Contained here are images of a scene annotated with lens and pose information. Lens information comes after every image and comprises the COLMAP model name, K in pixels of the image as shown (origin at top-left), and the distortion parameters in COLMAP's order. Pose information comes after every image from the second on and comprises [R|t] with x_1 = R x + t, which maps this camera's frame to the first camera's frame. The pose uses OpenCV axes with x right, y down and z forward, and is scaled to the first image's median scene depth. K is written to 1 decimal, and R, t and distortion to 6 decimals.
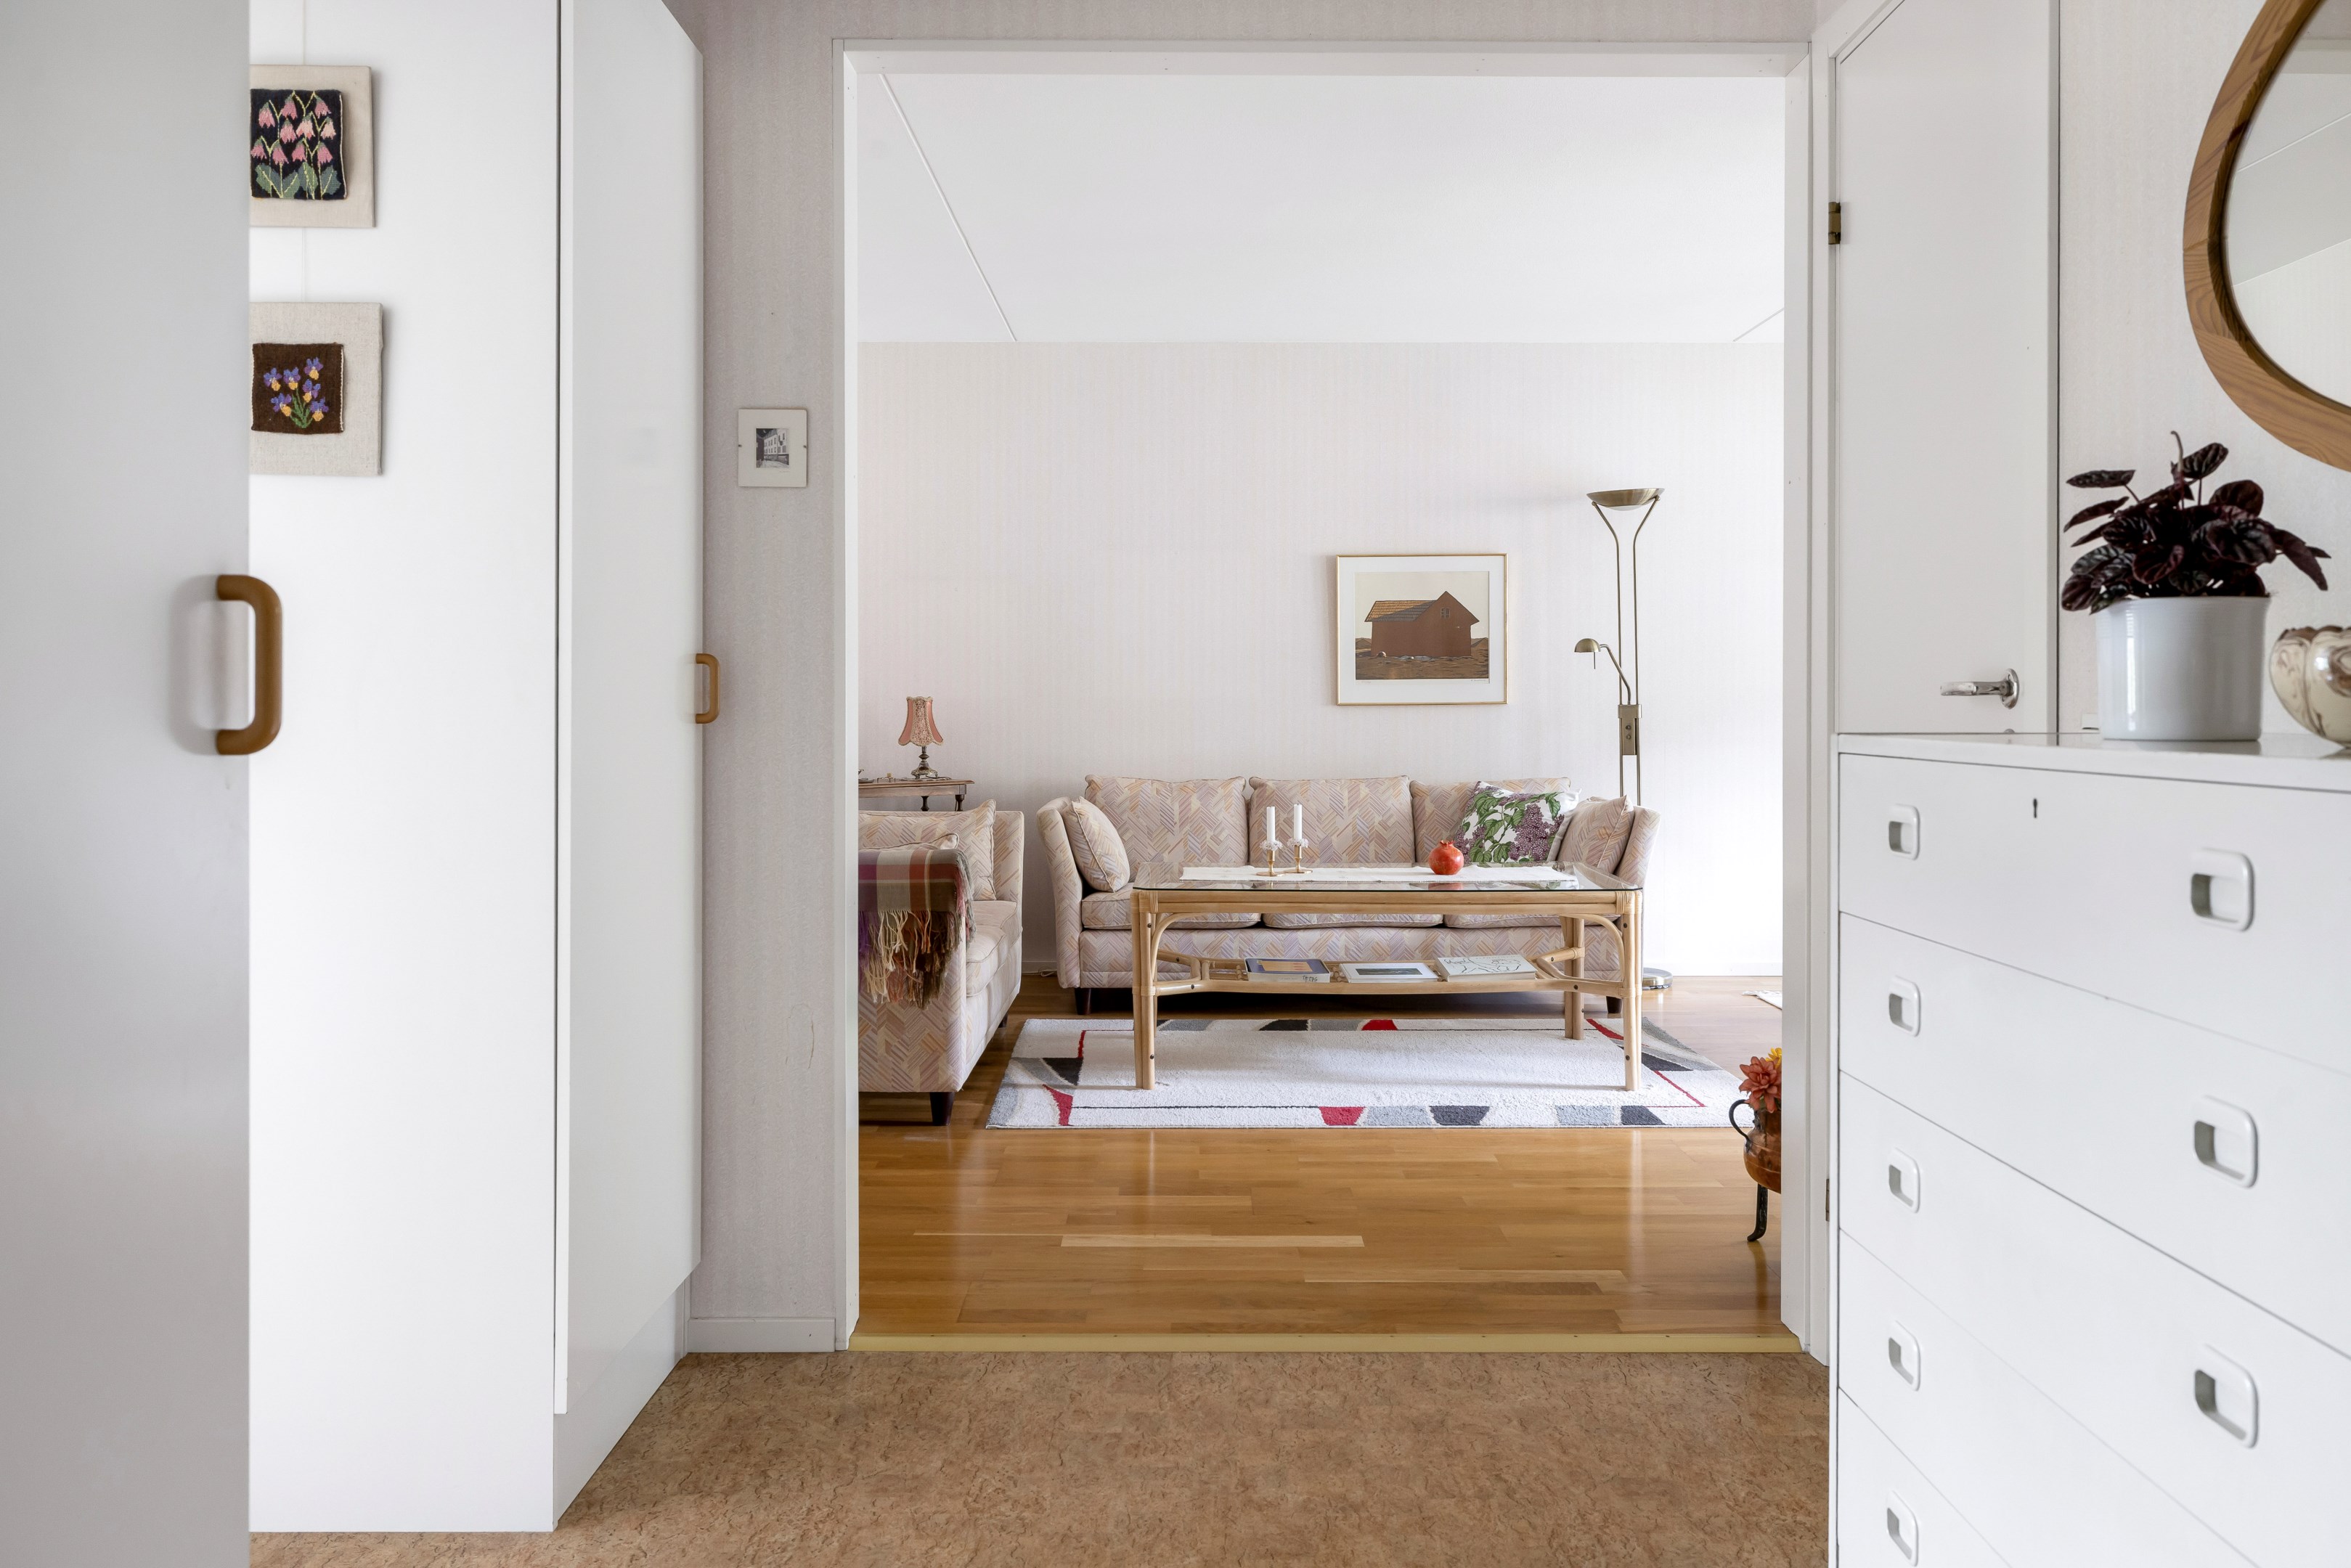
lens RADIAL K [[1687.4, 0, 1170.7], [0, 1687.4, 713.8], [0, 0, 1]] dist [-0.000367, -0.000061]
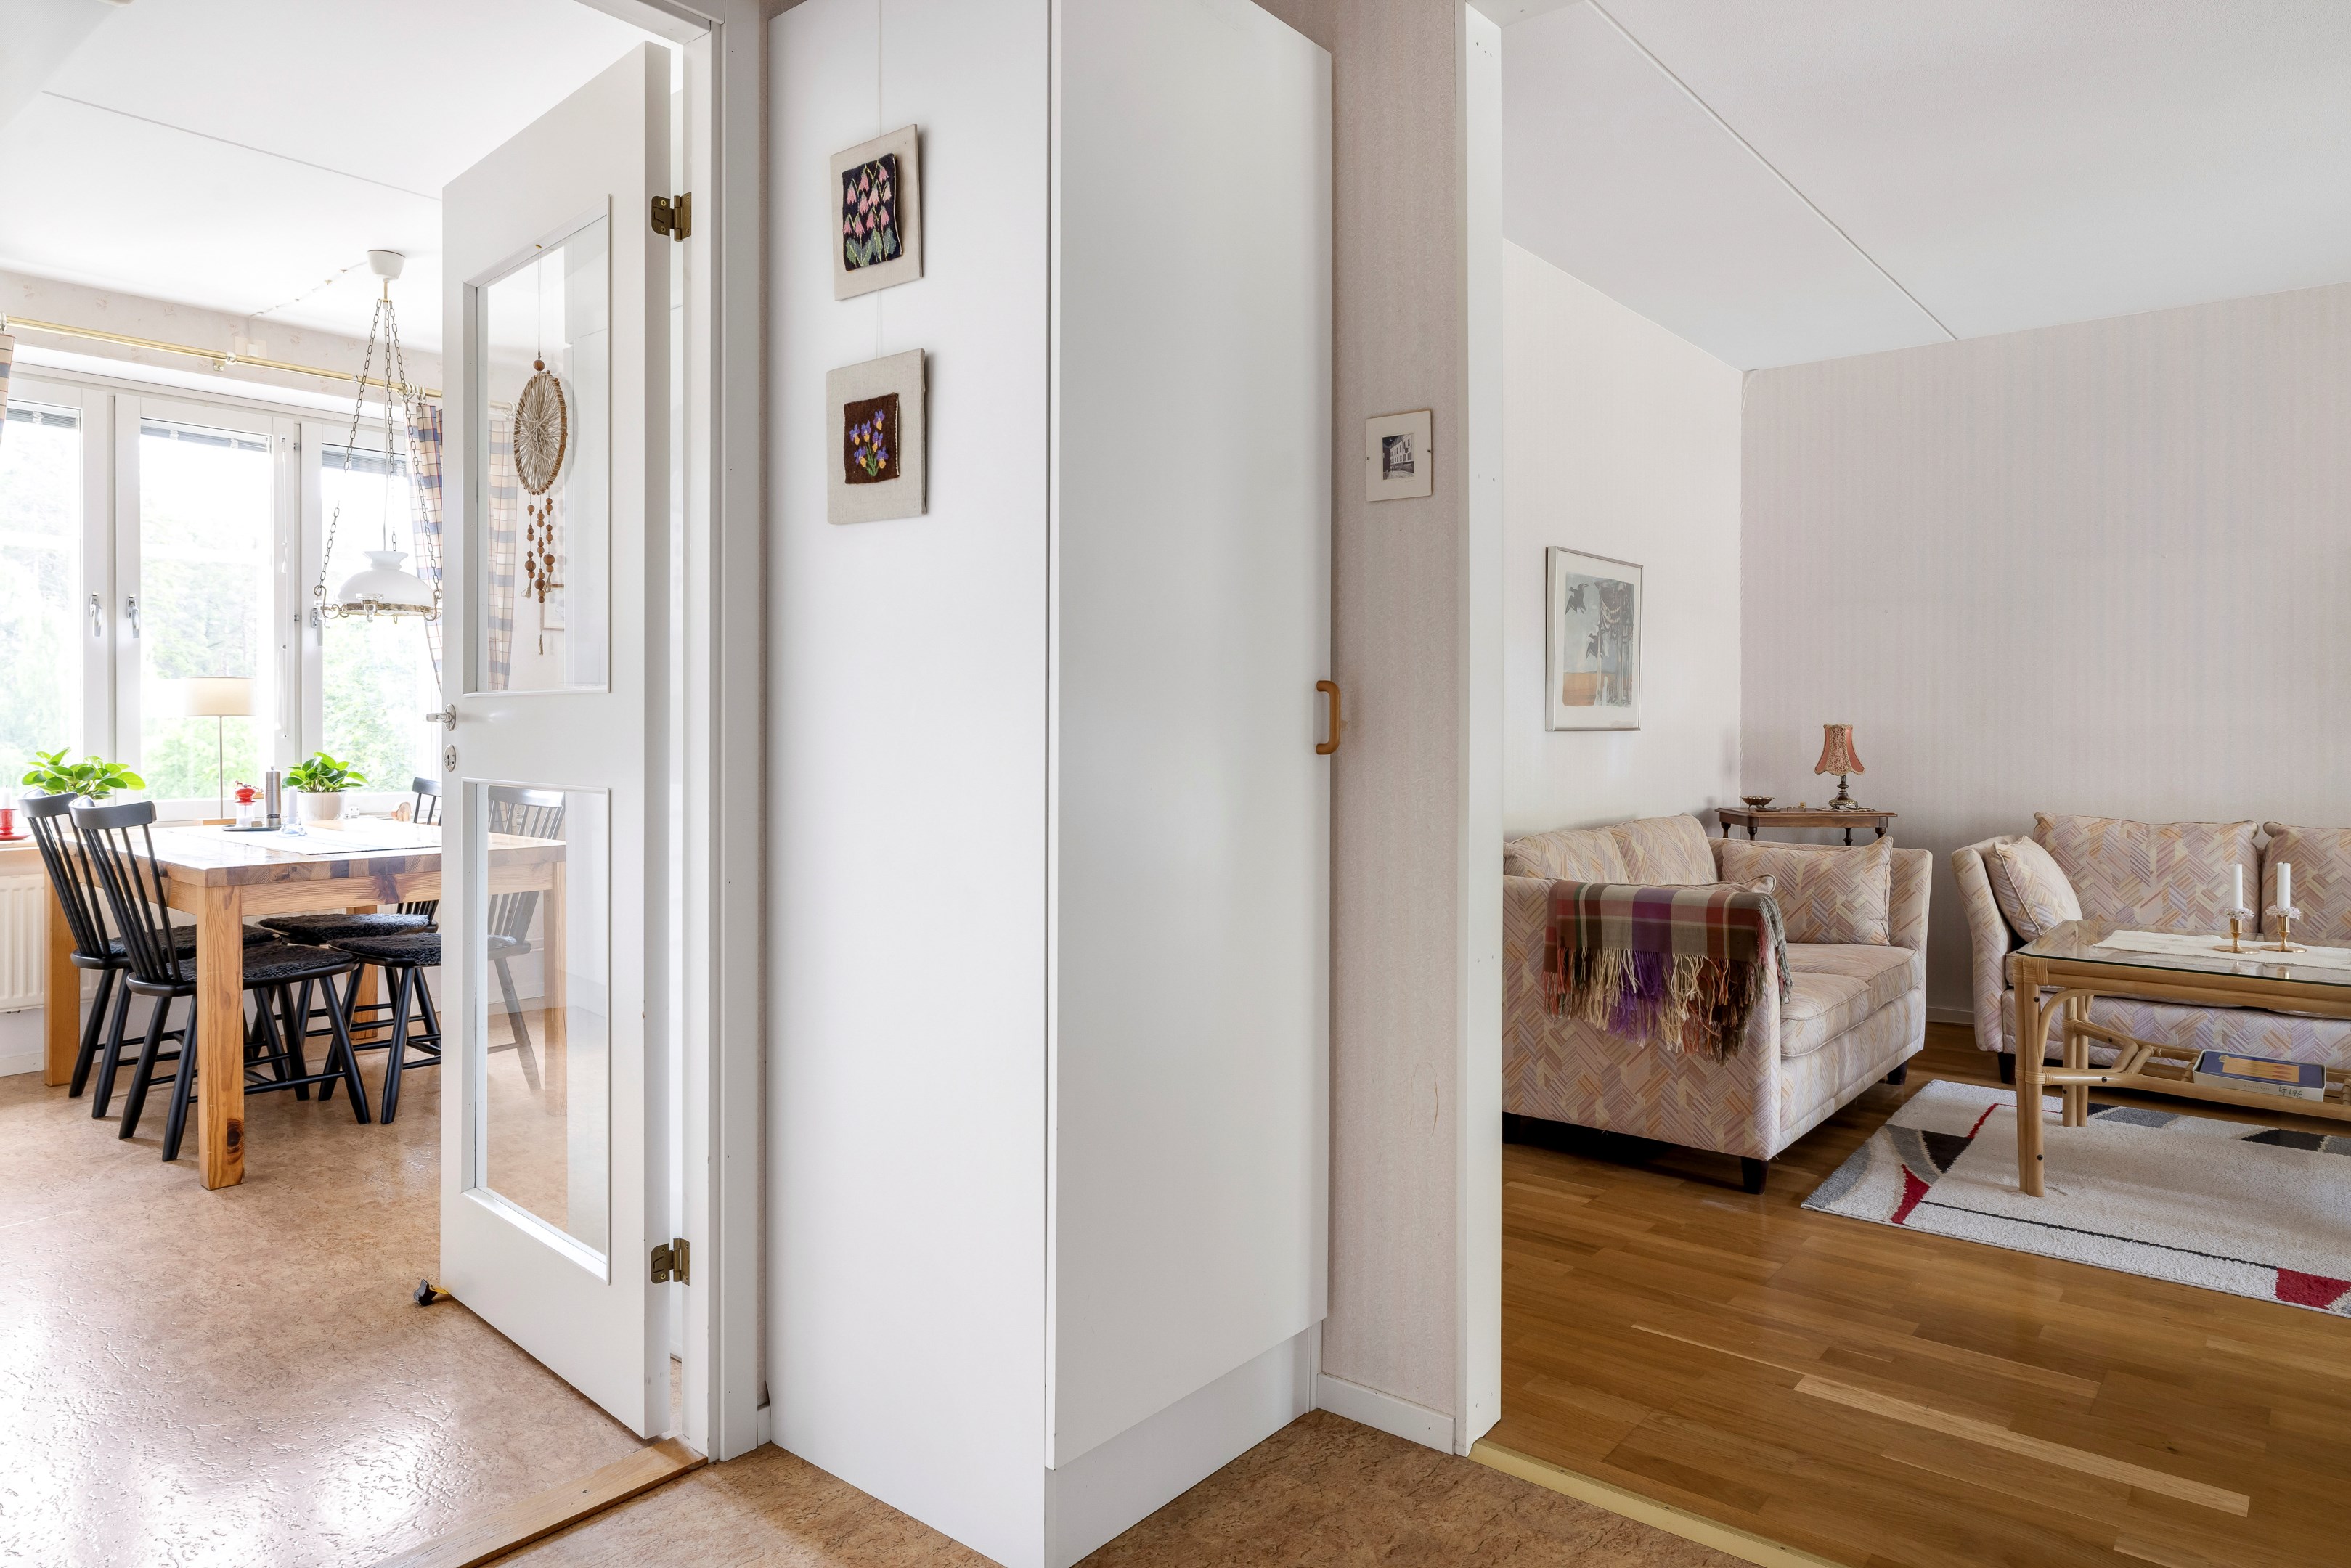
lens RADIAL K [[1428.6, 0, 1178.6], [0, 1428.6, 734.8], [0, 0, 1]] dist [-0.003442, -0.001748]
pose [[0.783125, 0.005445, -0.621840, 0.156840], [-0.006297, 0.999980, 0.000826, -0.005177], [0.621832, 0.003269, 0.783144, 0.313310]]
